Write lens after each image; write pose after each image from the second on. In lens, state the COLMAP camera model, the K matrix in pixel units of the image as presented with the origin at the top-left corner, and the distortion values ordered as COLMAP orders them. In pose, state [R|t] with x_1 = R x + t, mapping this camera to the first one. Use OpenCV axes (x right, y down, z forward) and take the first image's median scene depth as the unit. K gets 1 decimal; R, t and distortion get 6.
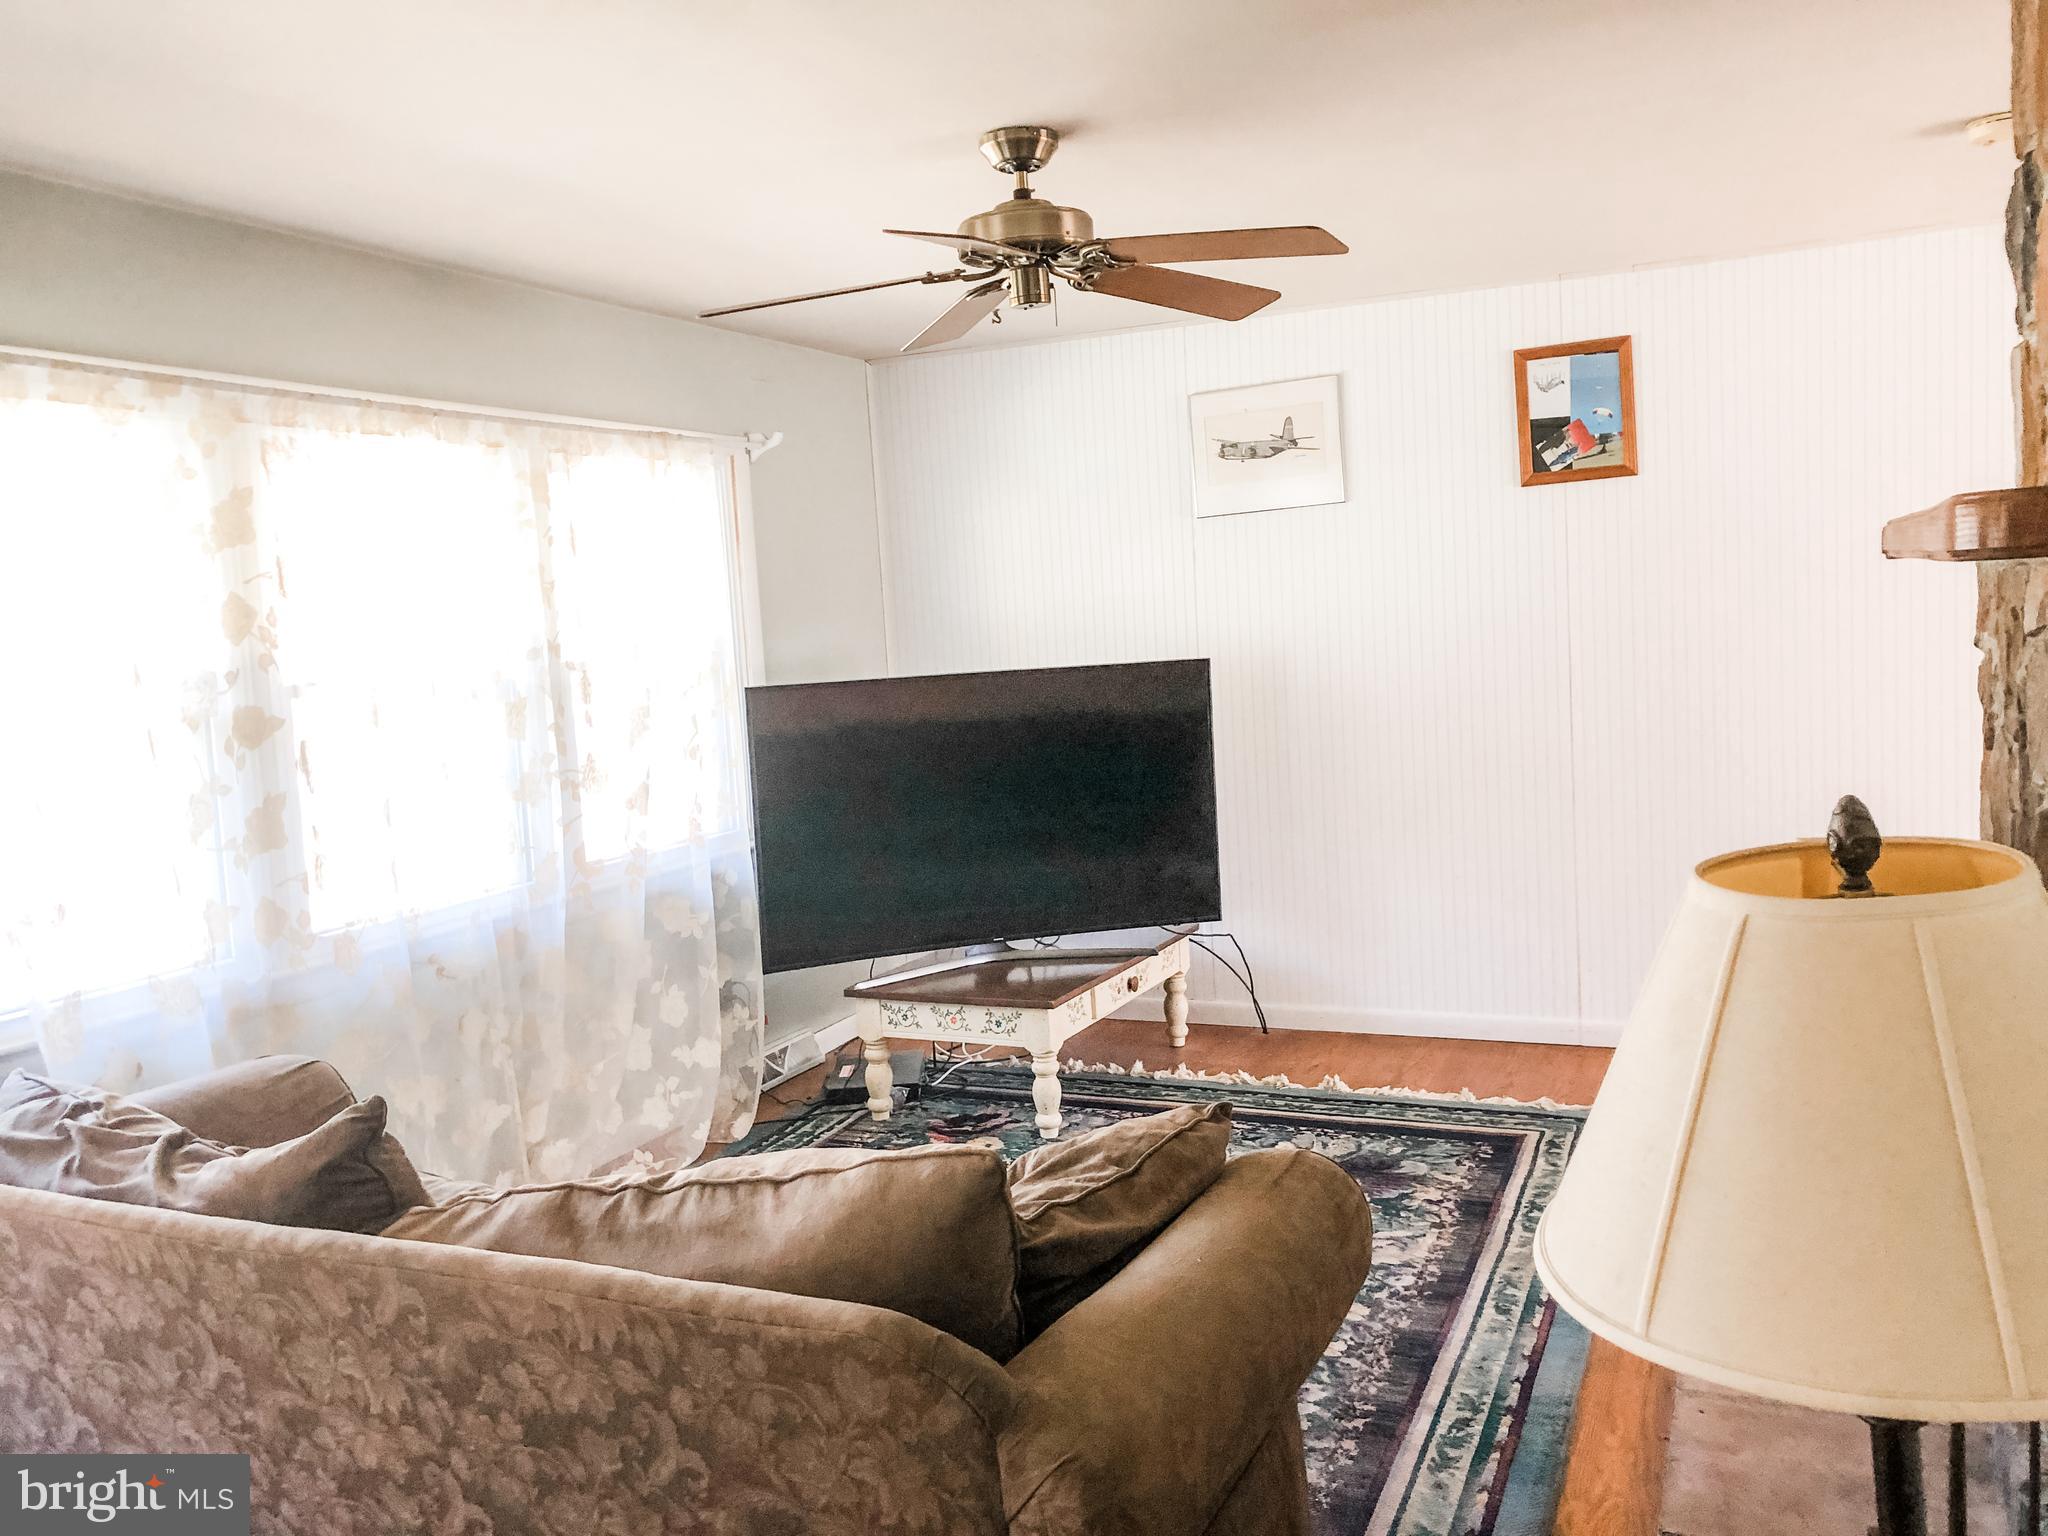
lens RADIAL K [[1659.1, 0, 1030.5], [0, 1659.1, 761.9], [0, 0, 1]] dist [-0.002971, 0.001891]
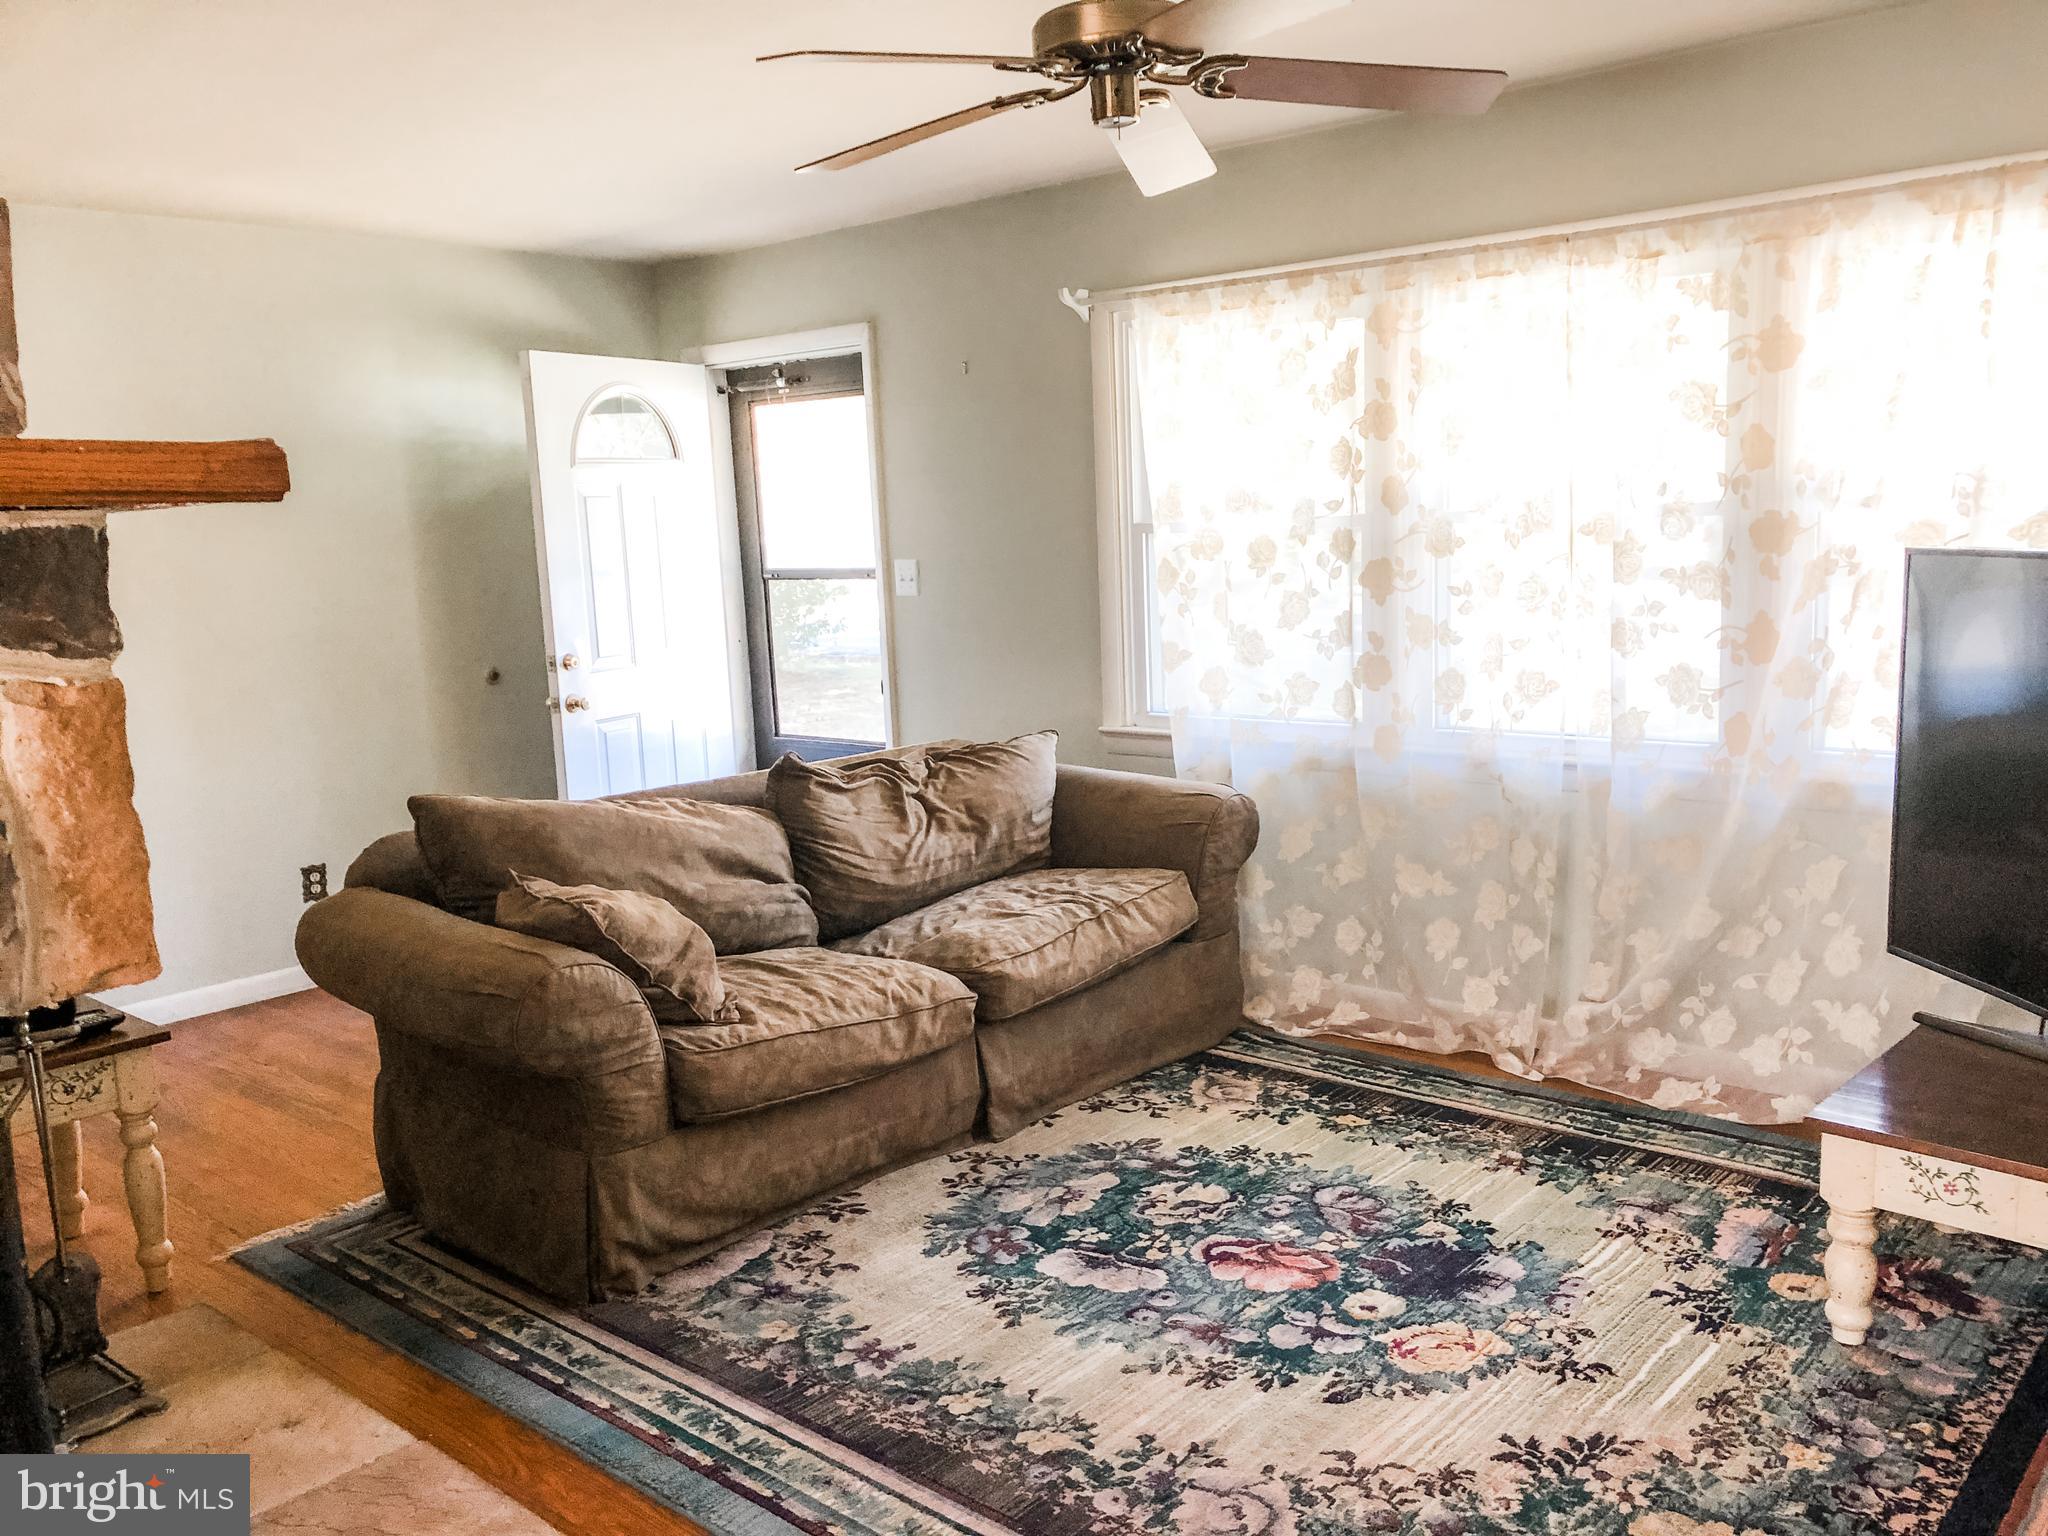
lens RADIAL K [[1659.1, 0, 1033.4], [0, 1659.1, 772.3], [0, 0, 1]] dist [-0.002971, 0.001891]
pose [[-0.281417, 0.214368, -0.935335, 0.841710], [-0.031697, 0.972119, 0.232336, -0.143960], [0.959062, 0.095031, -0.266775, 1.169481]]
